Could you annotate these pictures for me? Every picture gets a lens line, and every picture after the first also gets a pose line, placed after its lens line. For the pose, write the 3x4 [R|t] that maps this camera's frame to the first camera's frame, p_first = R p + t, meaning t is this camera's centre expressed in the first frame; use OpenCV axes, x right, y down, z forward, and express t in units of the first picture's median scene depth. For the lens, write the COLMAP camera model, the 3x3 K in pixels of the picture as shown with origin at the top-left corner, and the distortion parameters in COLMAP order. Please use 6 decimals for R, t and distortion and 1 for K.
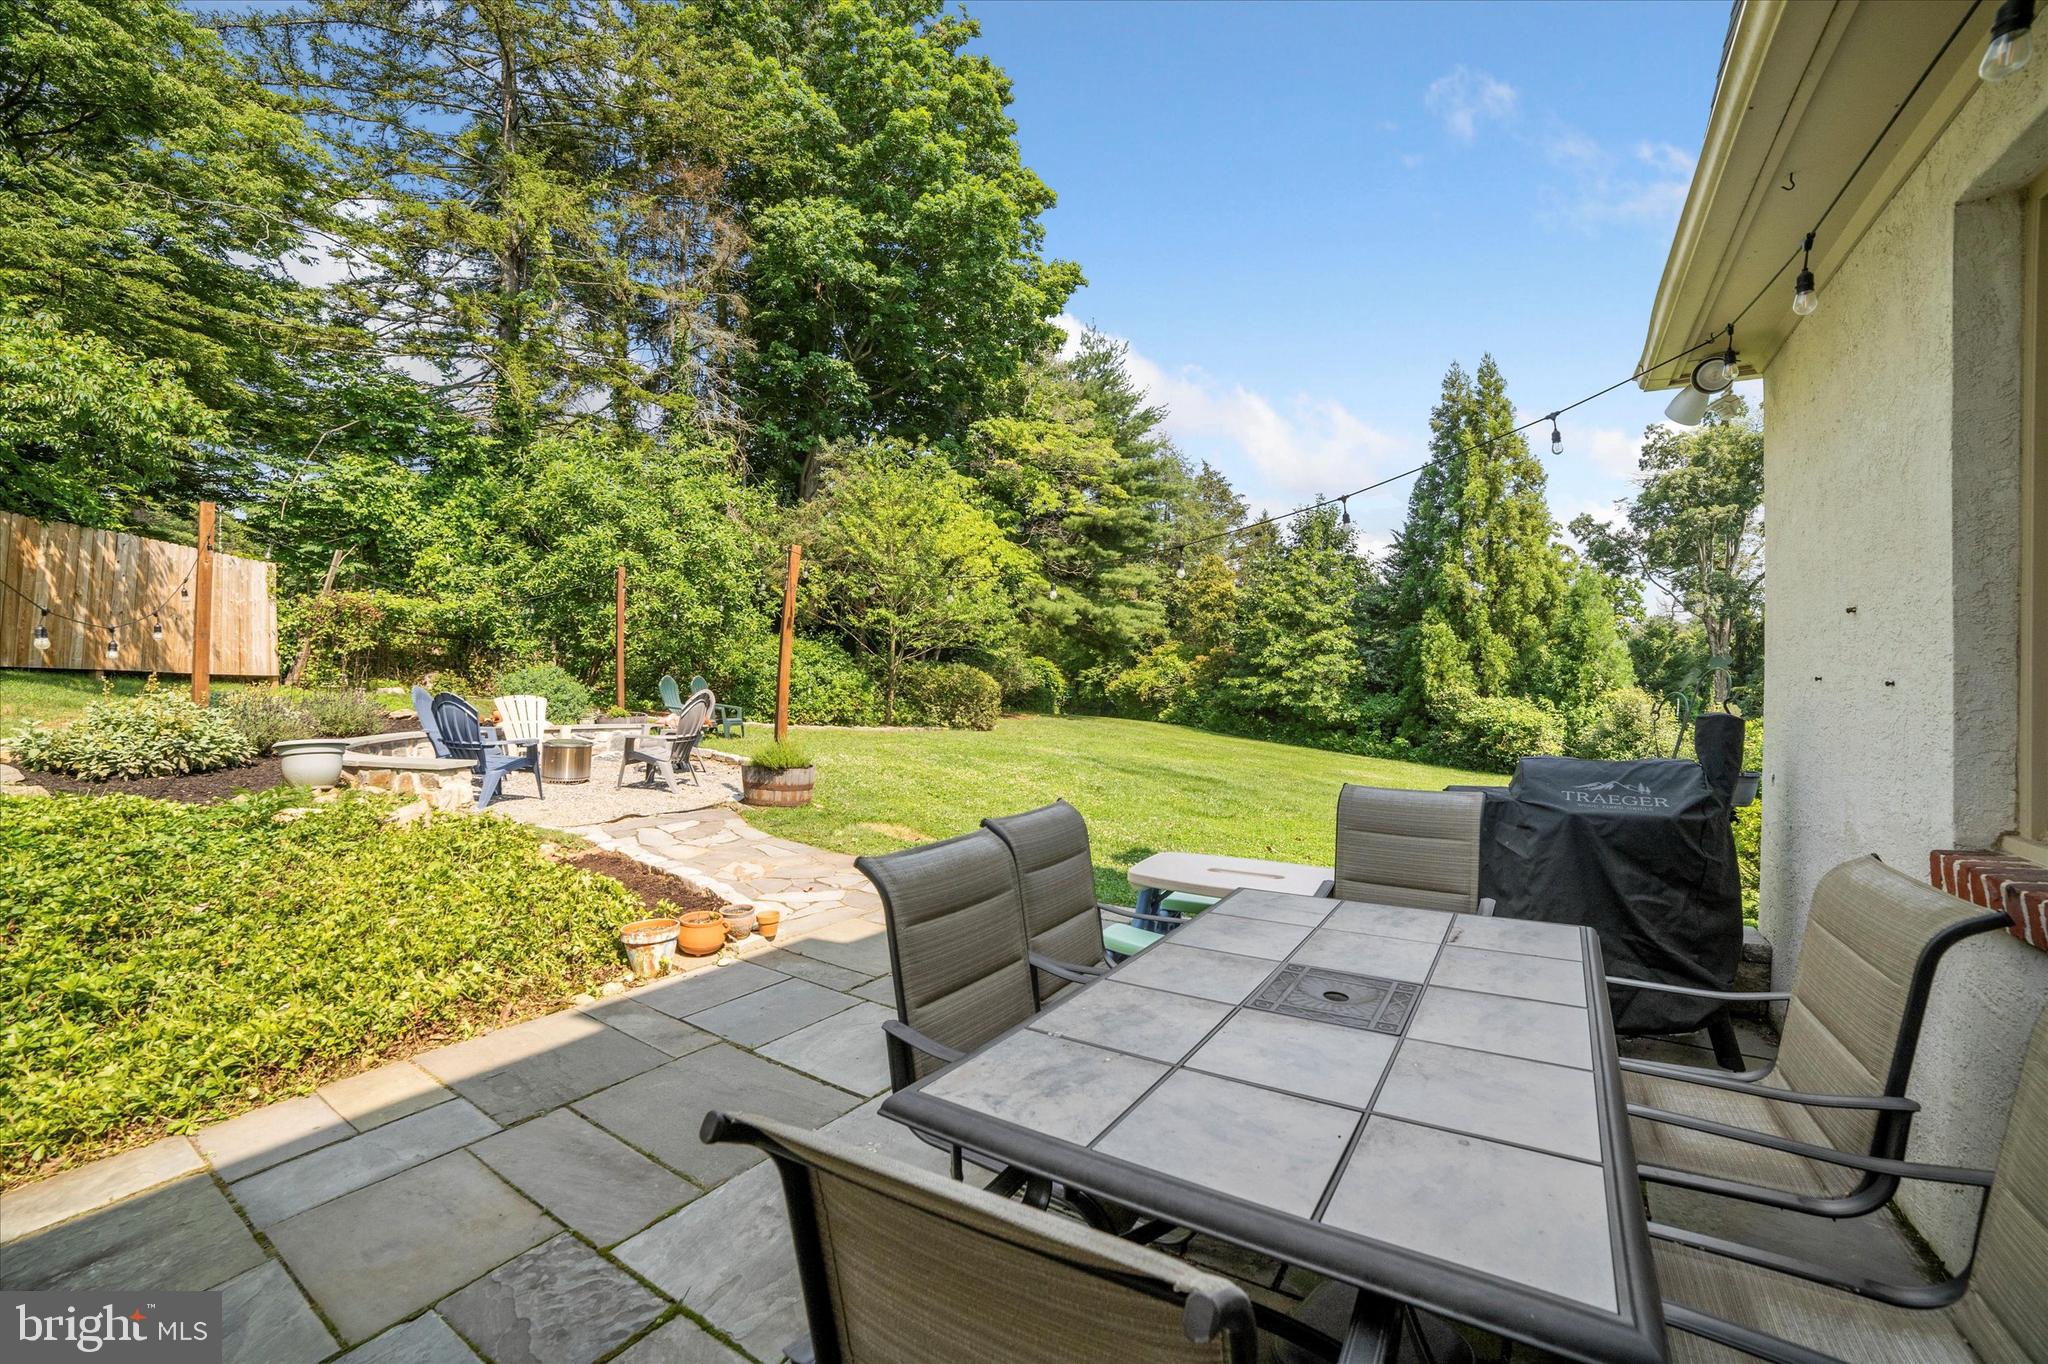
lens RADIAL K [[832.5, 0, 1024.0], [0, 832.5, 682.0], [0, 0, 1]] dist [0.001381, 0.000207]
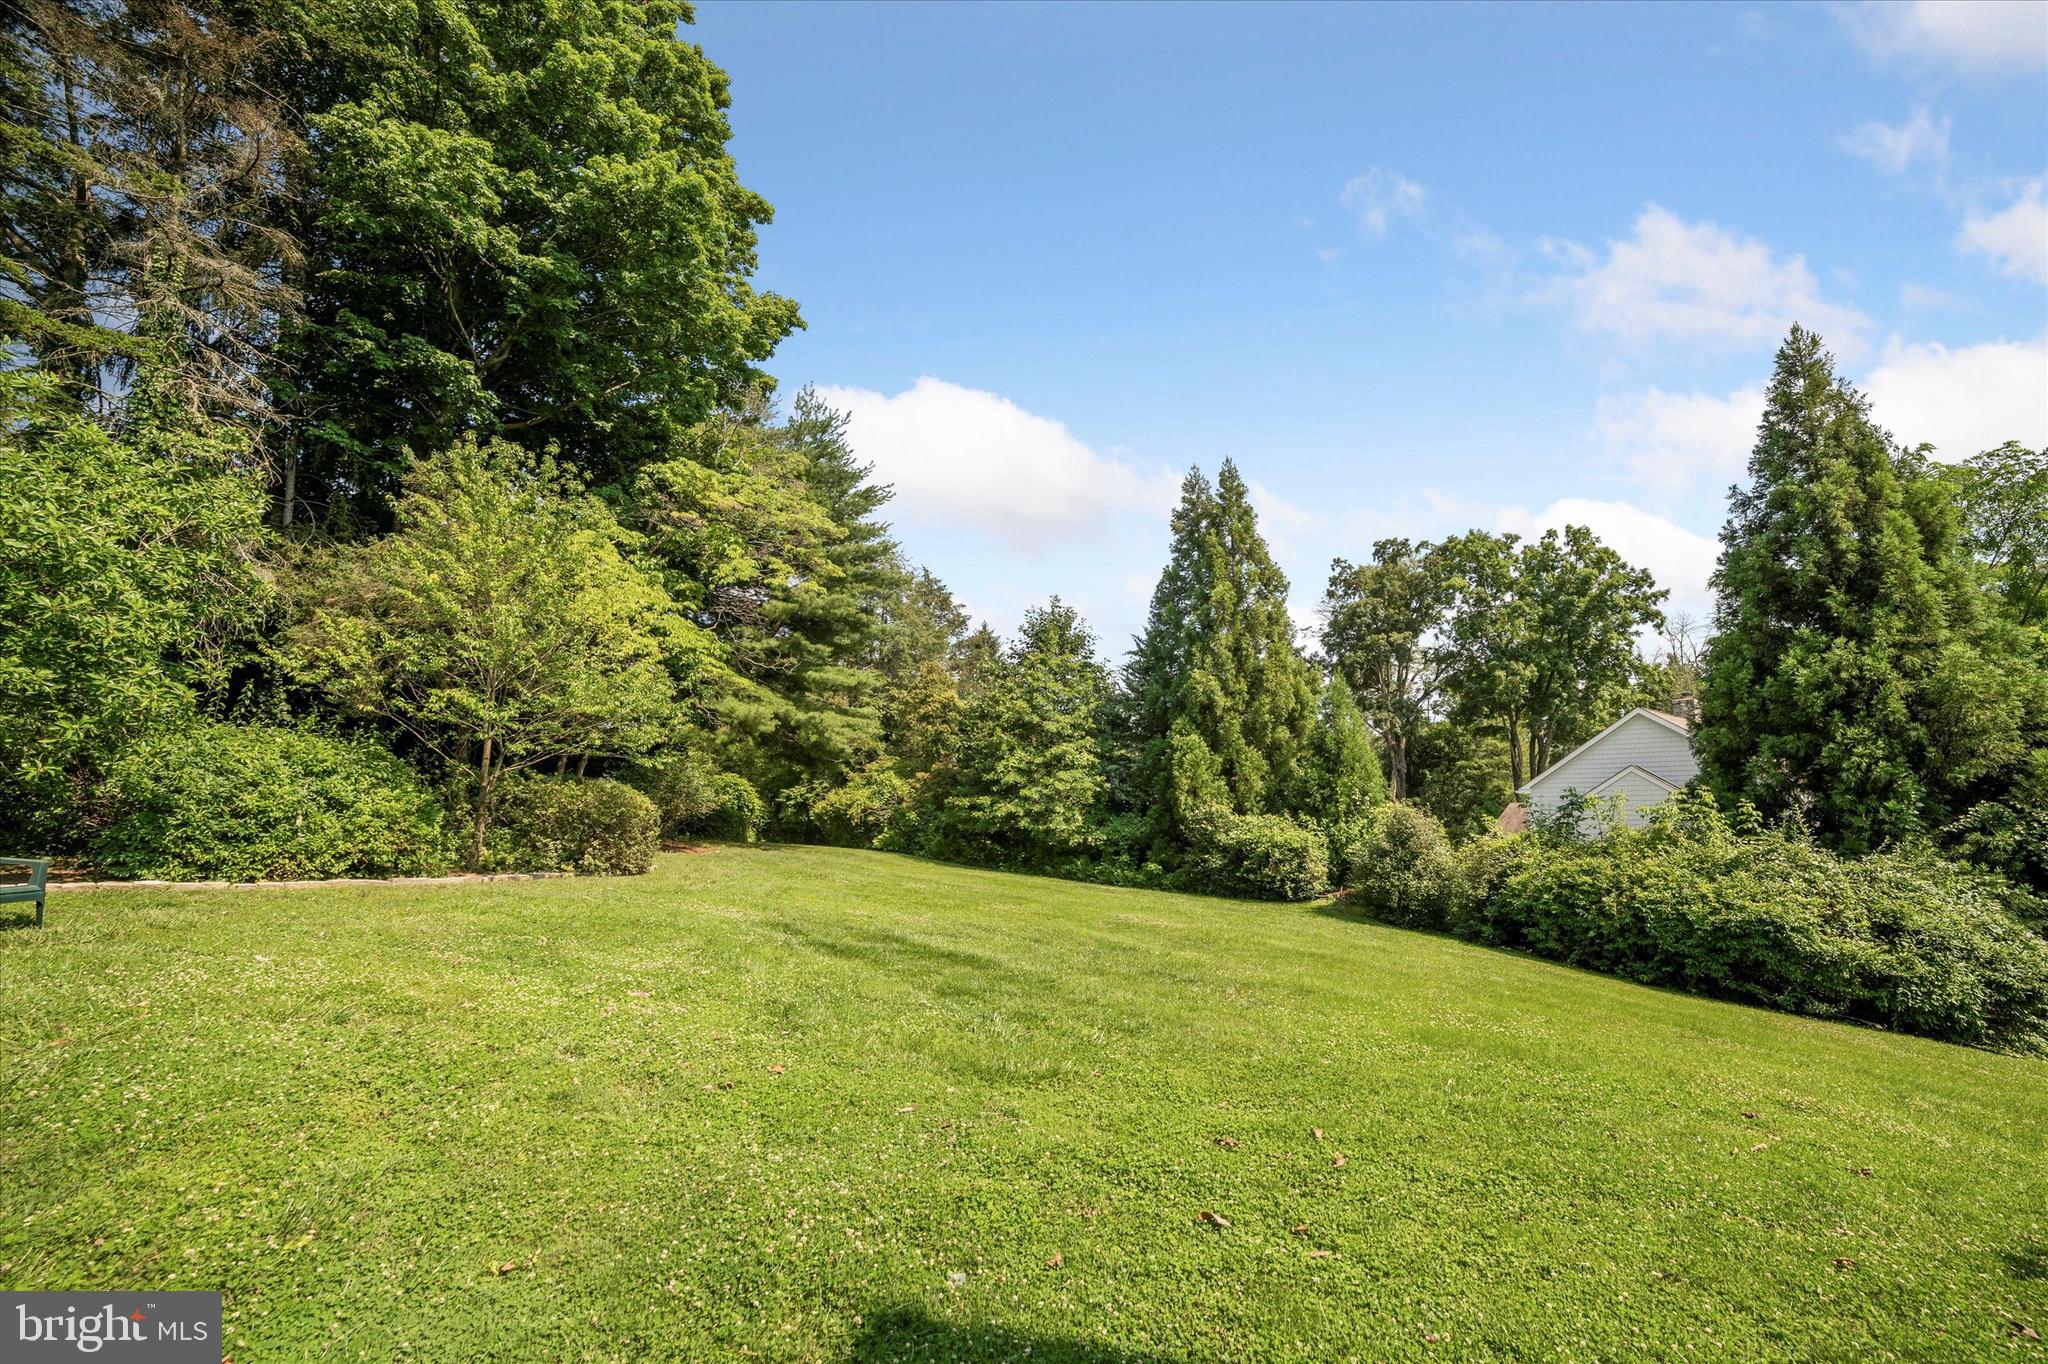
lens RADIAL K [[825.8, 0, 1075.7], [0, 825.8, 680.5], [0, 0, 1]] dist [-0.110211, 0.033154]
pose [[0.917940, 0.043088, 0.394373, 0.021826], [0.014800, 0.989673, -0.142578, -0.002057], [-0.396443, 0.136715, 0.907823, 0.194923]]
